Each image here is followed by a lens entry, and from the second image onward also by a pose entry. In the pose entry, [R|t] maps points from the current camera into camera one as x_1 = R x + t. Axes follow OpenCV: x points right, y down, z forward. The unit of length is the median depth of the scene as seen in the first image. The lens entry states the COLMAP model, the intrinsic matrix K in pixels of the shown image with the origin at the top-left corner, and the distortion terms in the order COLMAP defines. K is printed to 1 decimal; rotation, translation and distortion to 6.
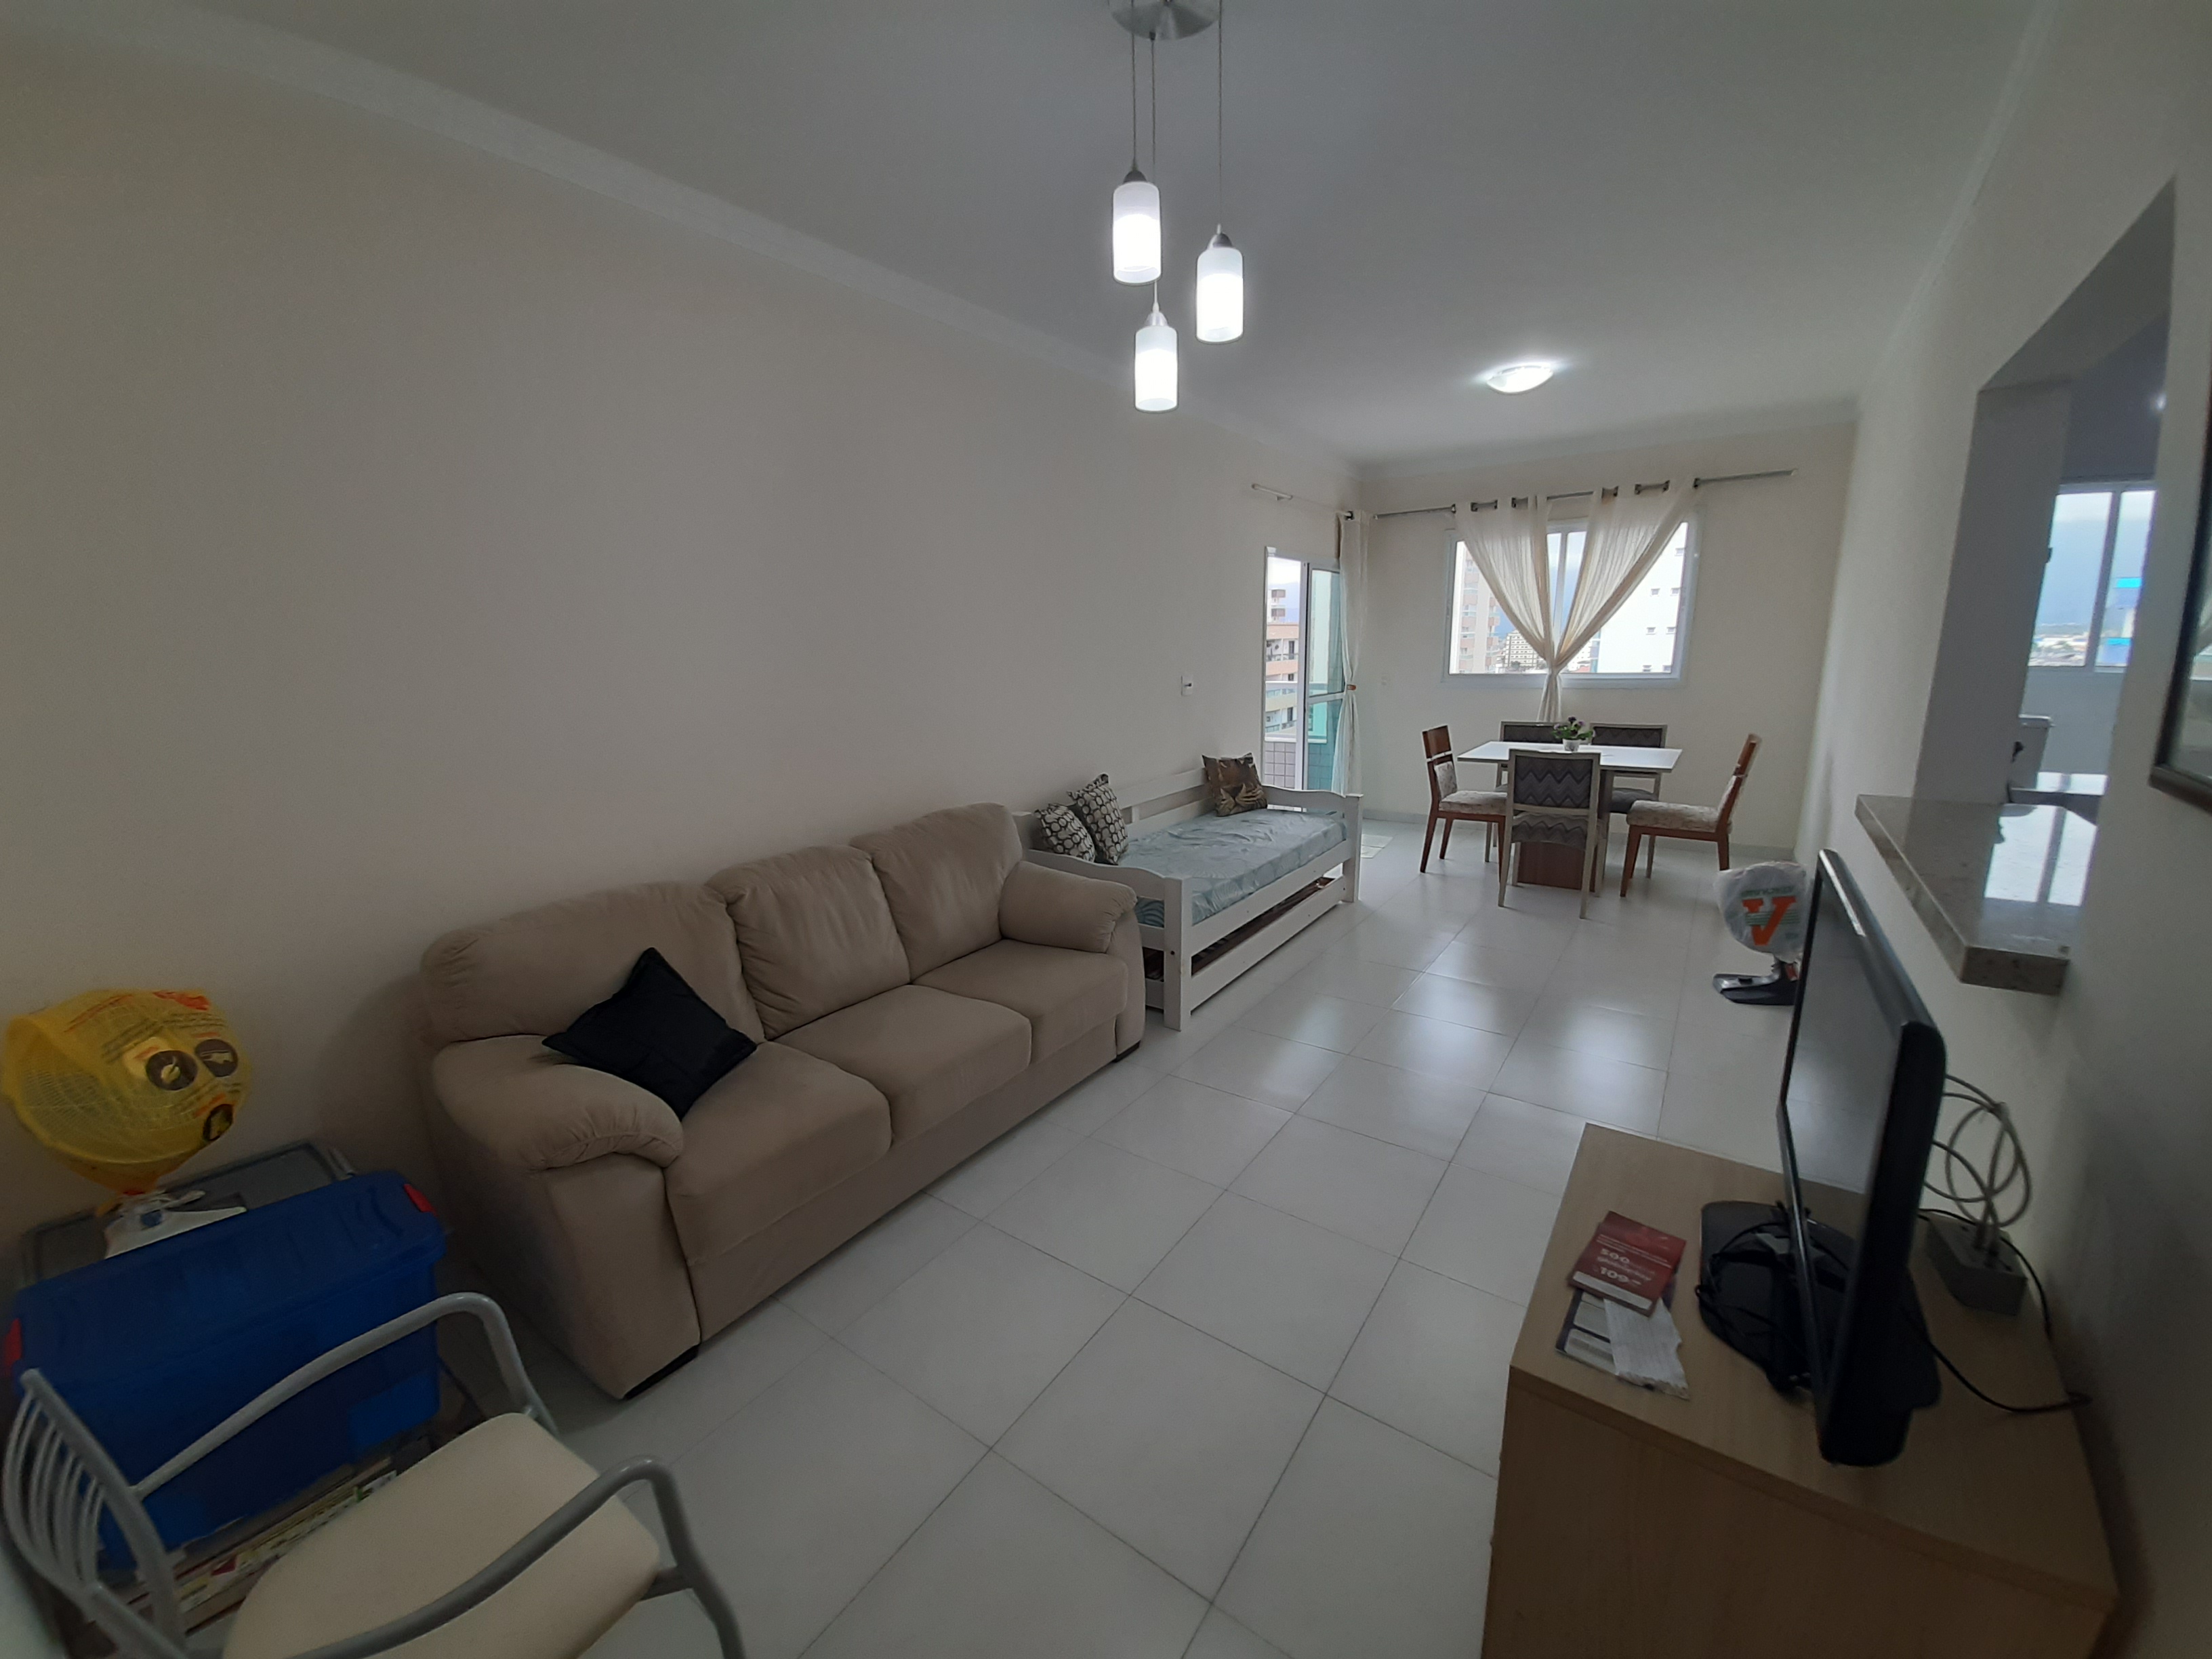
lens RADIAL K [[865.0, 0, 1106.0], [0, 865.0, 829.5], [0, 0, 1]] dist [-0.000120, -0.000085]
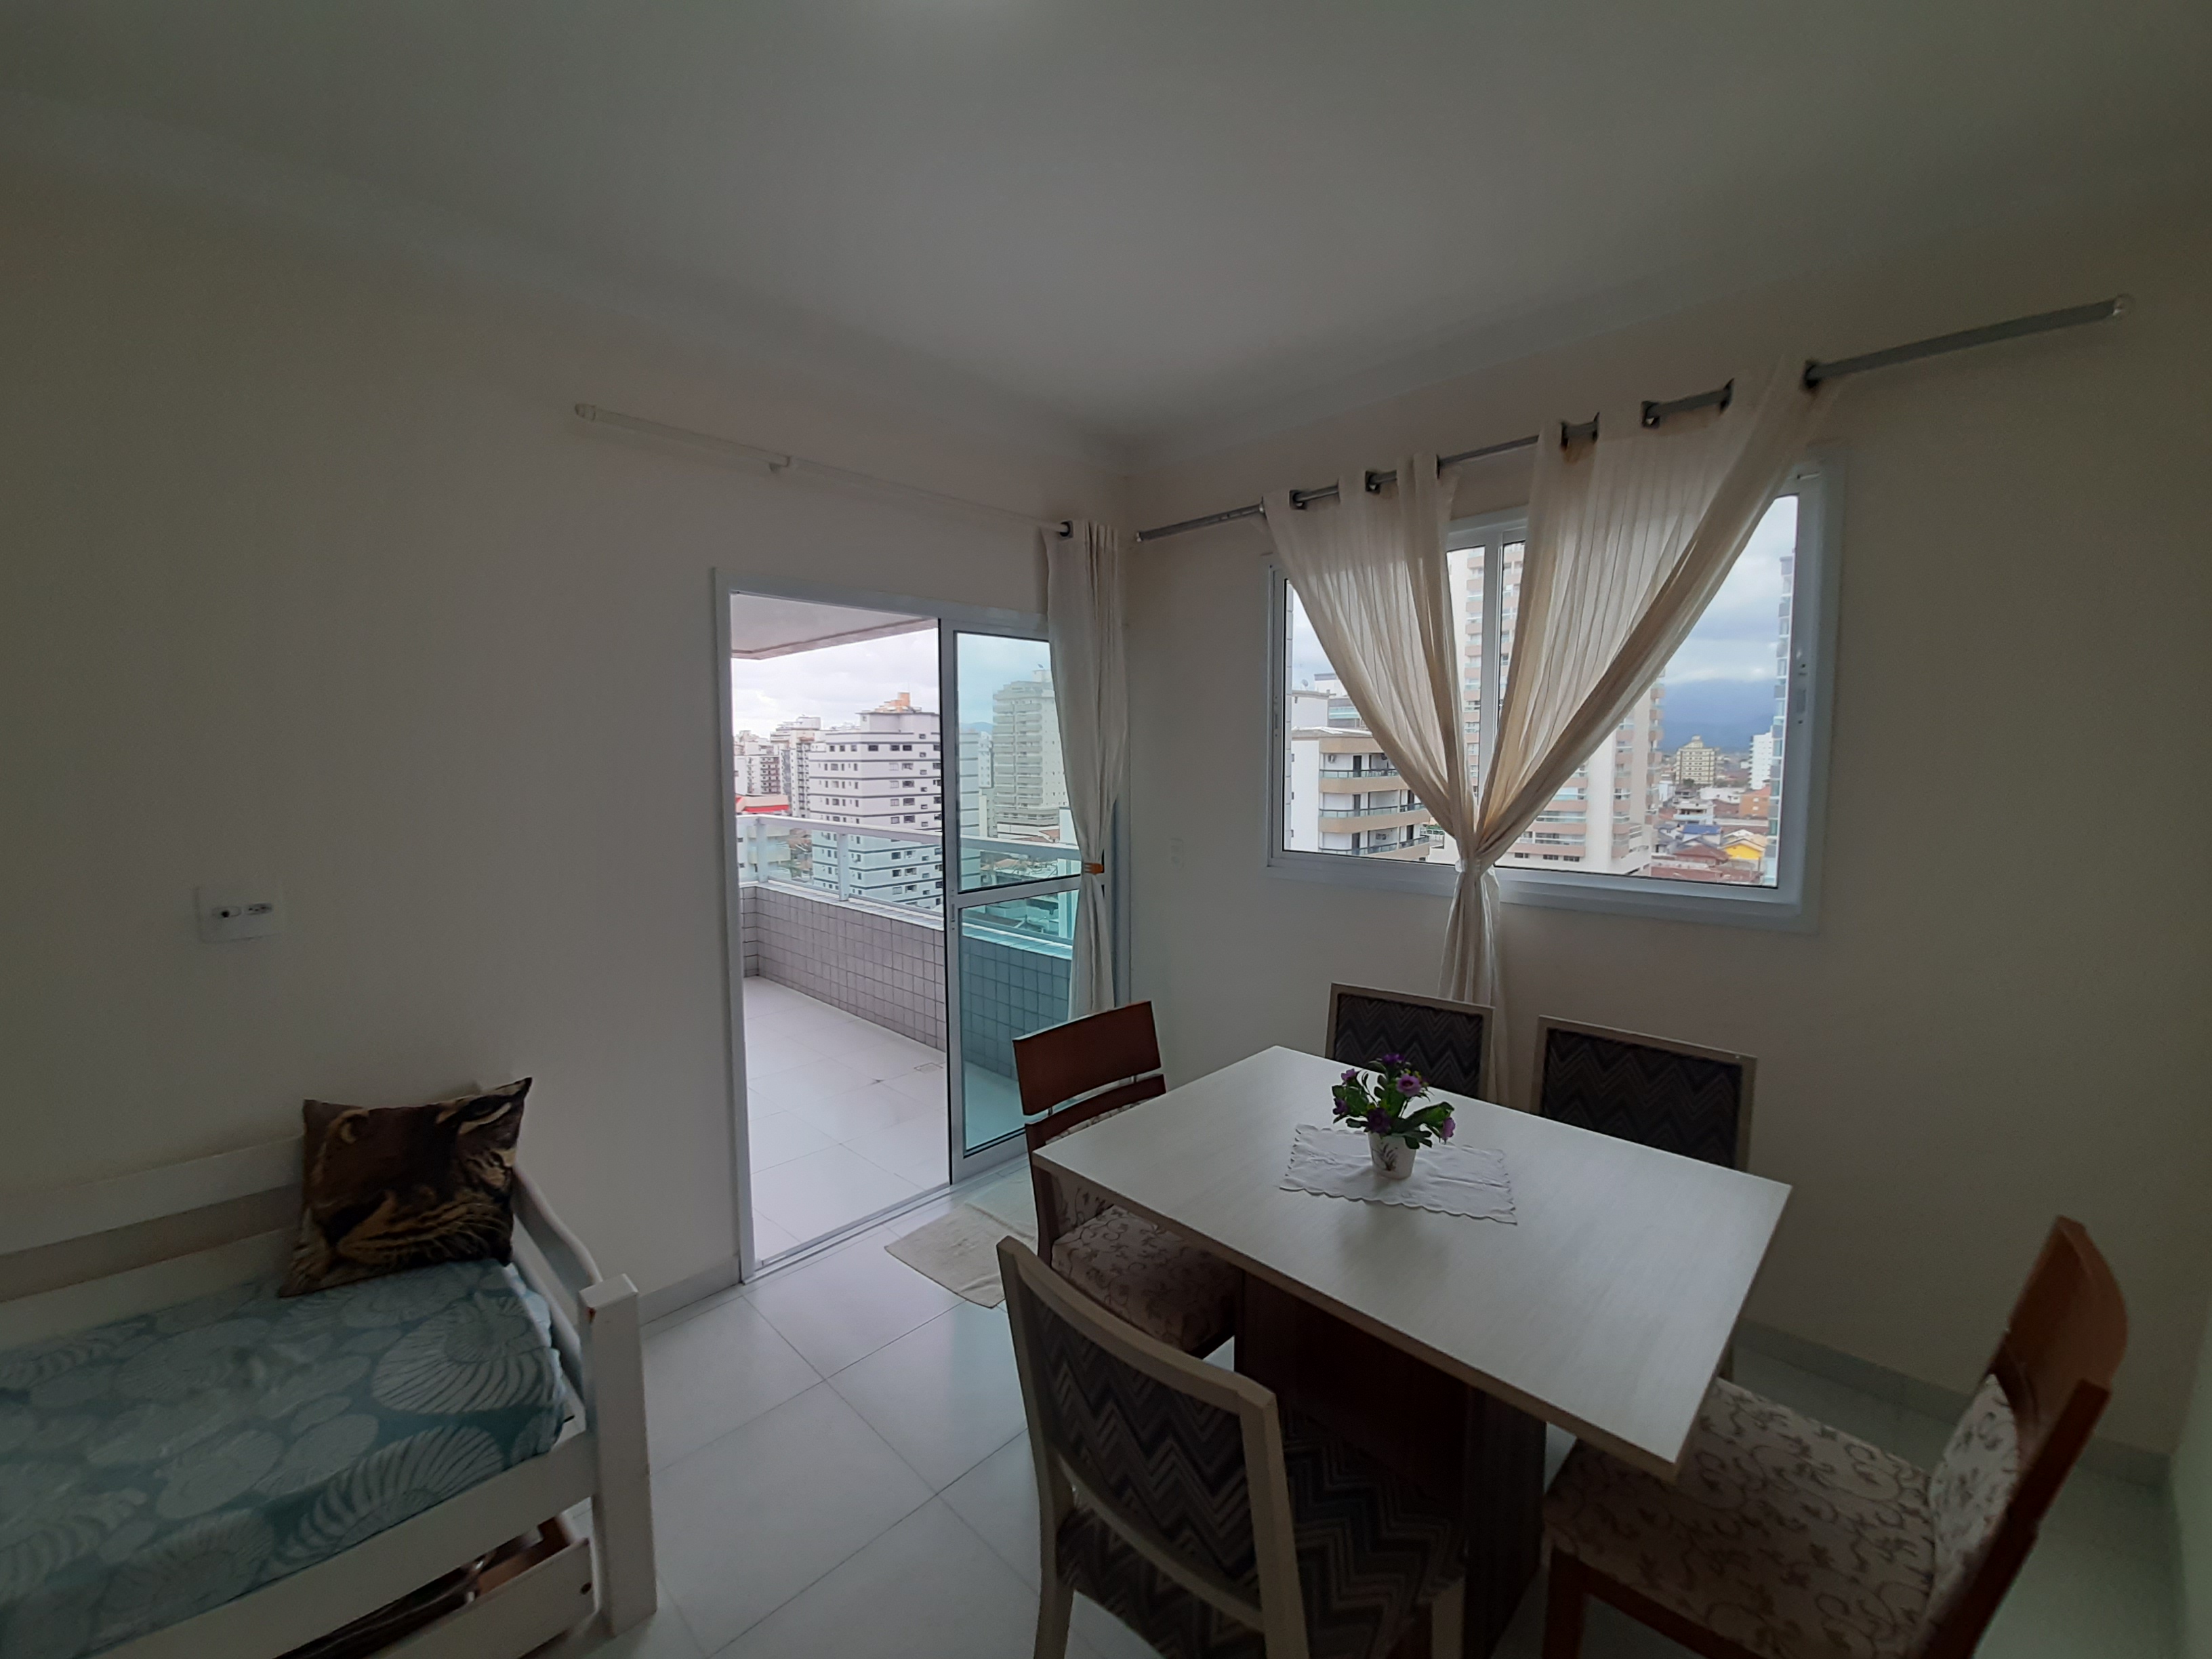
lens RADIAL K [[871.0, 0, 1096.9], [0, 871.0, 825.1], [0, 0, 1]] dist [0.001689, -0.008135]
pose [[0.986624, 0.029642, -0.160294, 0.453423], [-0.049666, 0.991238, -0.122399, -0.158077], [0.155261, 0.128723, 0.979451, 0.626150]]
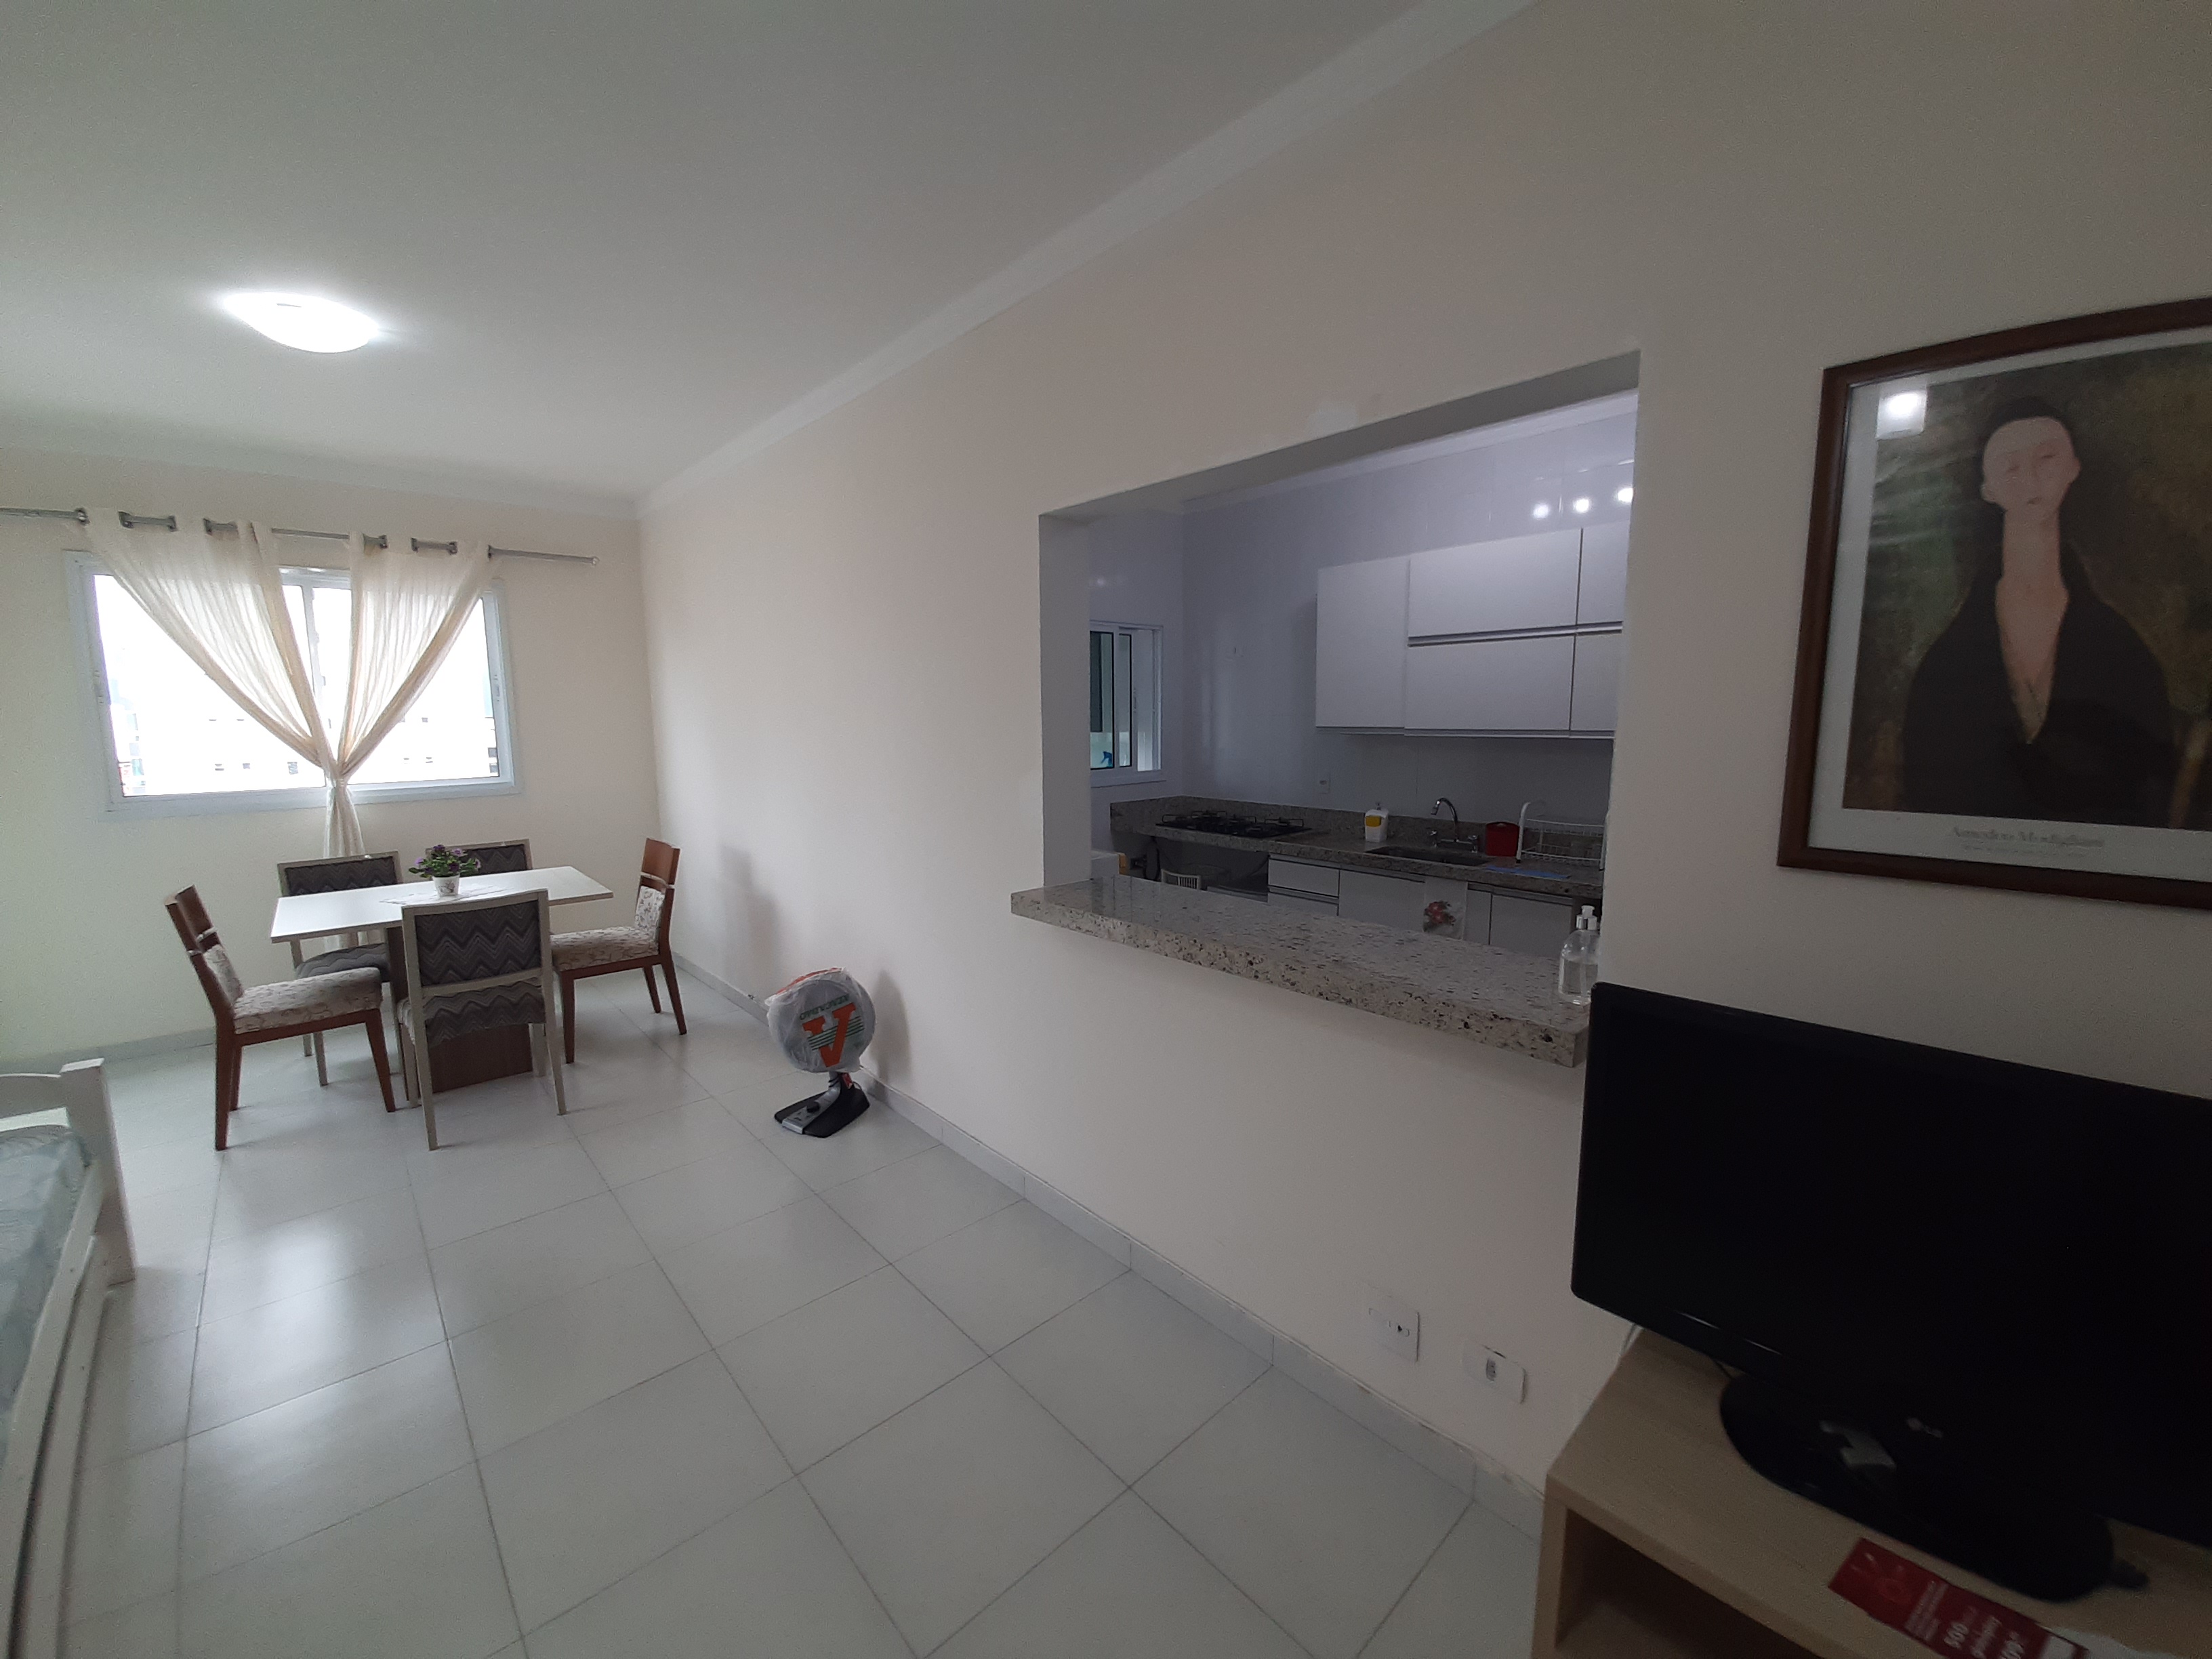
lens RADIAL K [[871.0, 0, 1096.9], [0, 871.0, 825.1], [0, 0, 1]] dist [0.001689, -0.008135]
pose [[0.211750, -0.102475, 0.971937, -0.033504], [0.210733, 0.975882, 0.056980, -0.068945], [-0.954334, 0.192754, 0.228237, 0.303042]]
